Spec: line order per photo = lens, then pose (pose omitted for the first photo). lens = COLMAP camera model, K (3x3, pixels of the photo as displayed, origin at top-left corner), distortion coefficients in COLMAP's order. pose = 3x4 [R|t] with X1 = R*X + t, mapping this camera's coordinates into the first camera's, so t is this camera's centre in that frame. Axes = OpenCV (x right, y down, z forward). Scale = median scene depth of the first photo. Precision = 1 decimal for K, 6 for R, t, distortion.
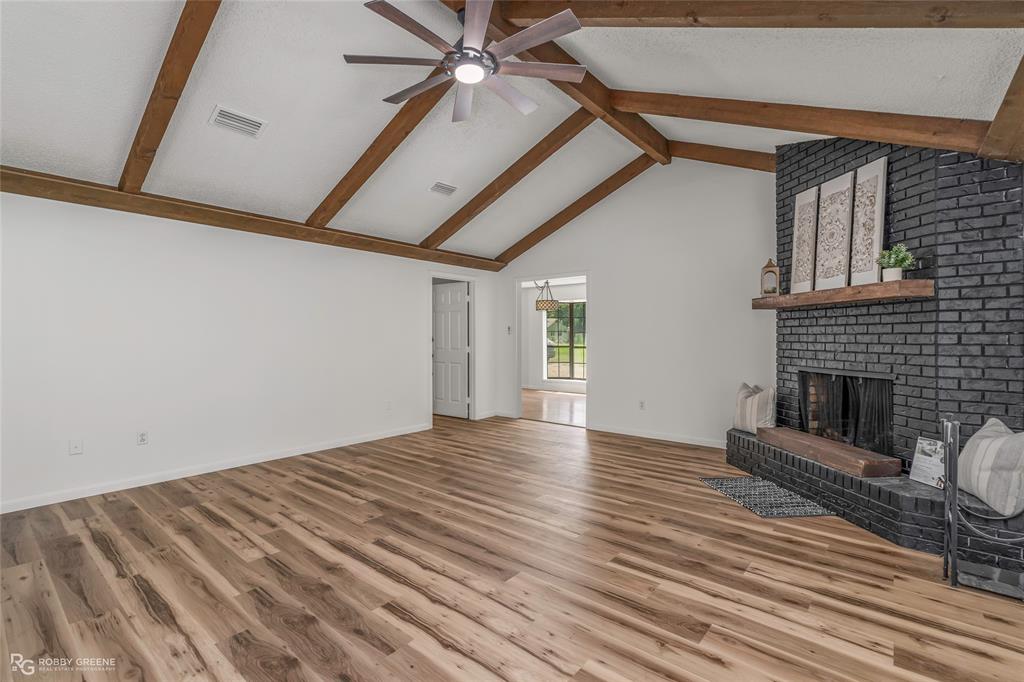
lens RADIAL K [[466.9, 0, 507.9], [0, 466.9, 338.7], [0, 0, 1]] dist [-0.008160, 0.003653]
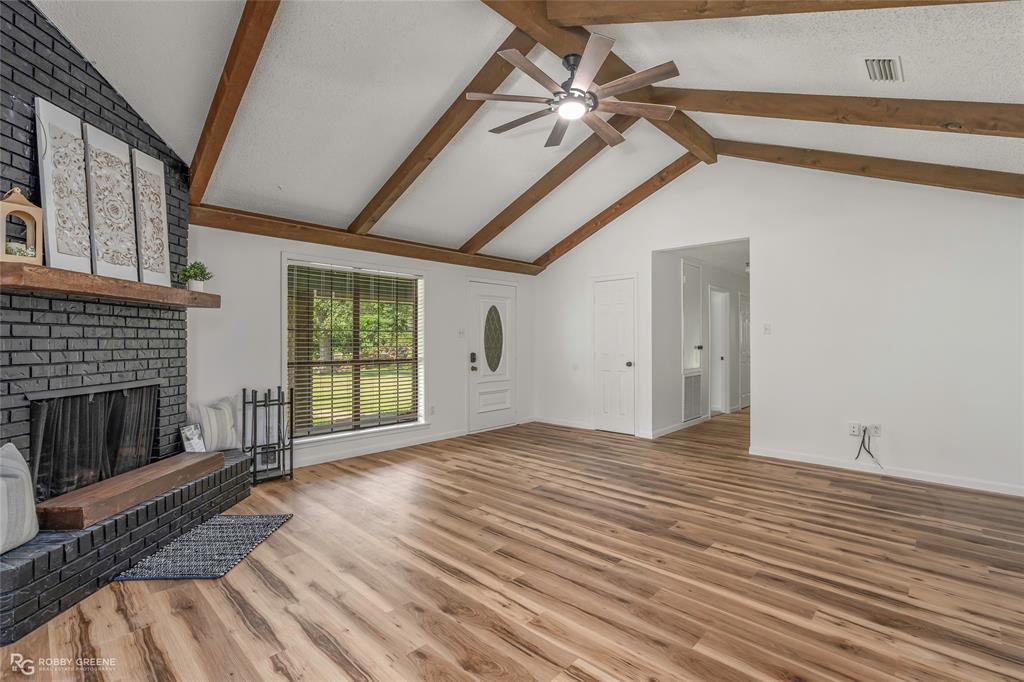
lens RADIAL K [[466.9, 0, 515.2], [0, 466.9, 341.8], [0, 0, 1]] dist [-0.008160, 0.003653]
pose [[-0.998575, -0.000629, 0.053367, -0.004221], [-0.000266, 0.999977, 0.006801, -0.010128], [-0.053370, 0.006777, -0.998552, 1.847501]]
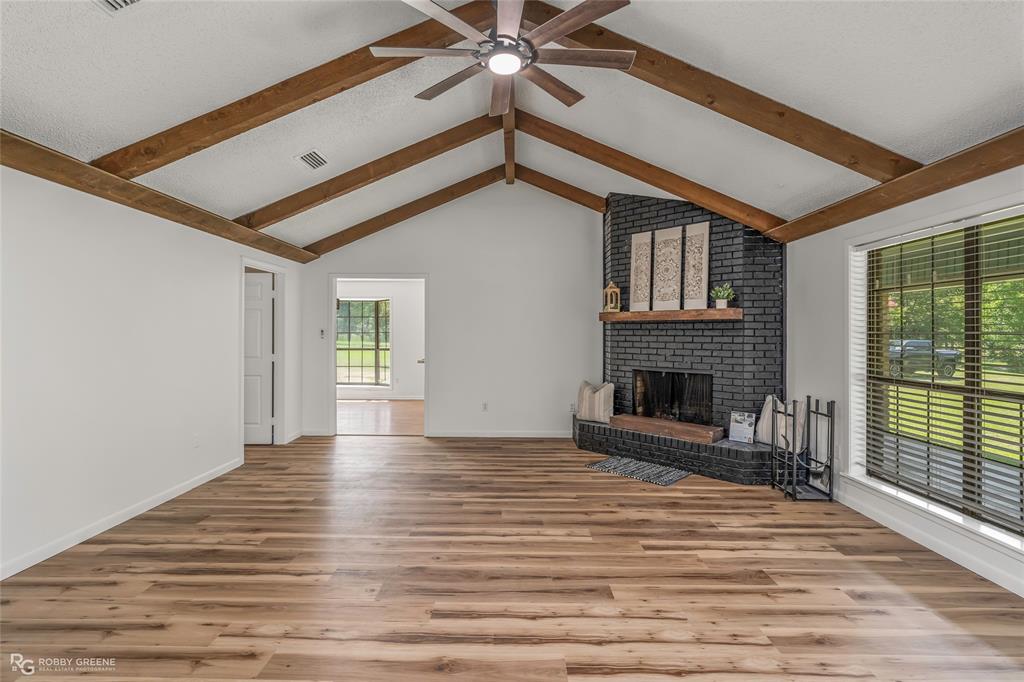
lens RADIAL K [[466.9, 0, 512.2], [0, 466.9, 333.1], [0, 0, 1]] dist [-0.008160, 0.003653]
pose [[0.771044, 0.003571, 0.636772, -0.560526], [-0.001085, 0.999990, -0.004294, -0.032605], [-0.636781, 0.002620, 0.771040, 0.248780]]
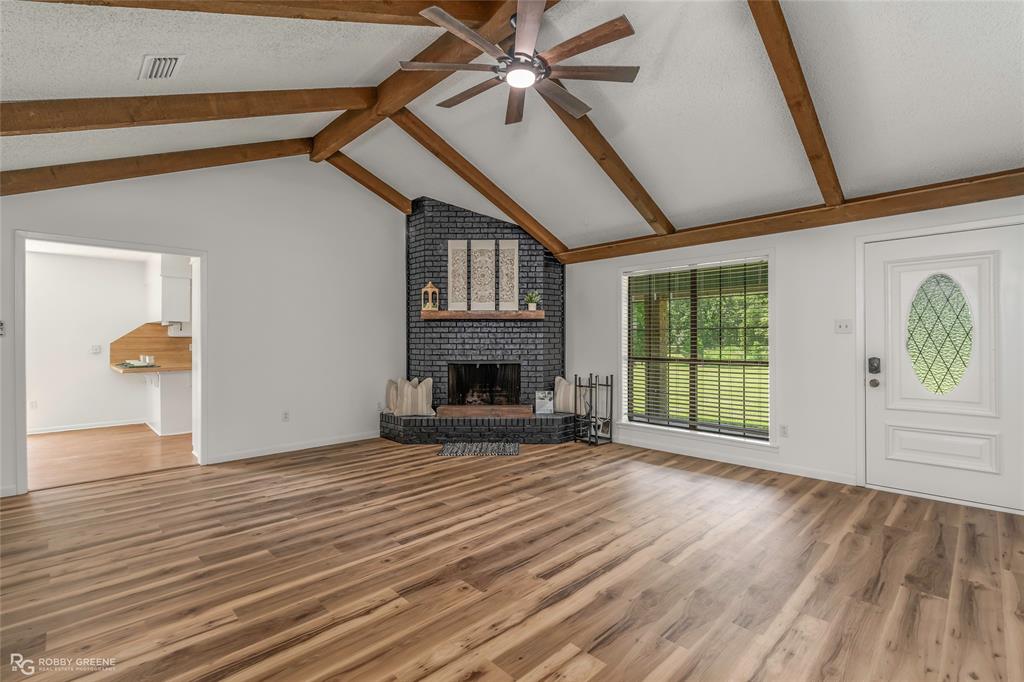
lens RADIAL K [[466.9, 0, 516.4], [0, 466.9, 343.1], [0, 0, 1]] dist [-0.008160, 0.003653]
pose [[0.090704, -0.008502, 0.995842, -0.936758], [0.006086, 0.999950, 0.007982, -0.005323], [-0.995859, 0.005337, 0.090752, 0.793038]]
